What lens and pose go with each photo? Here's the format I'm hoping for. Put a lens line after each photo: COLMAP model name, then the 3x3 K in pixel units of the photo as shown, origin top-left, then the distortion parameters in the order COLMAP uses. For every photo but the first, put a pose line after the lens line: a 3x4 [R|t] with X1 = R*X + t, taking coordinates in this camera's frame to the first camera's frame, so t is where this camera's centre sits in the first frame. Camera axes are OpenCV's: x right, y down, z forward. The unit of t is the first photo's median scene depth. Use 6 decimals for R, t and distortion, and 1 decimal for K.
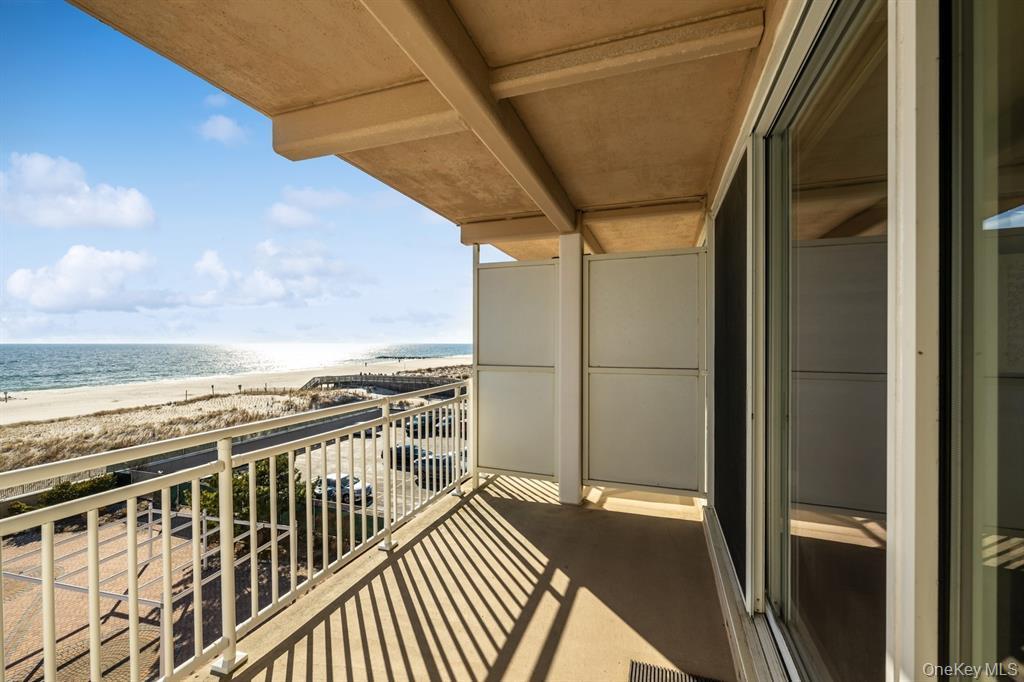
lens RADIAL K [[414.1, 0, 517.6], [0, 414.1, 342.6], [0, 0, 1]] dist [0.001119, -0.001438]
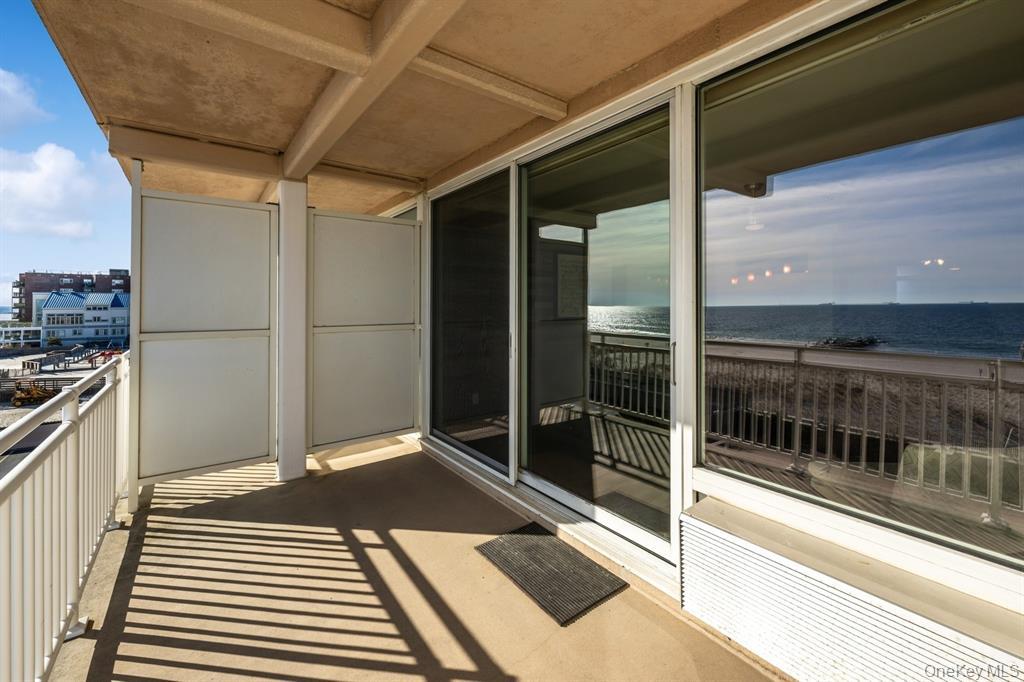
lens RADIAL K [[414.1, 0, 526.4], [0, 414.1, 303.6], [0, 0, 1]] dist [0.001119, -0.001438]
pose [[0.553818, -0.004663, 0.832625, -0.355636], [0.002173, 0.999989, 0.004155, 0.002624], [-0.832635, -0.000491, 0.553822, 0.077565]]
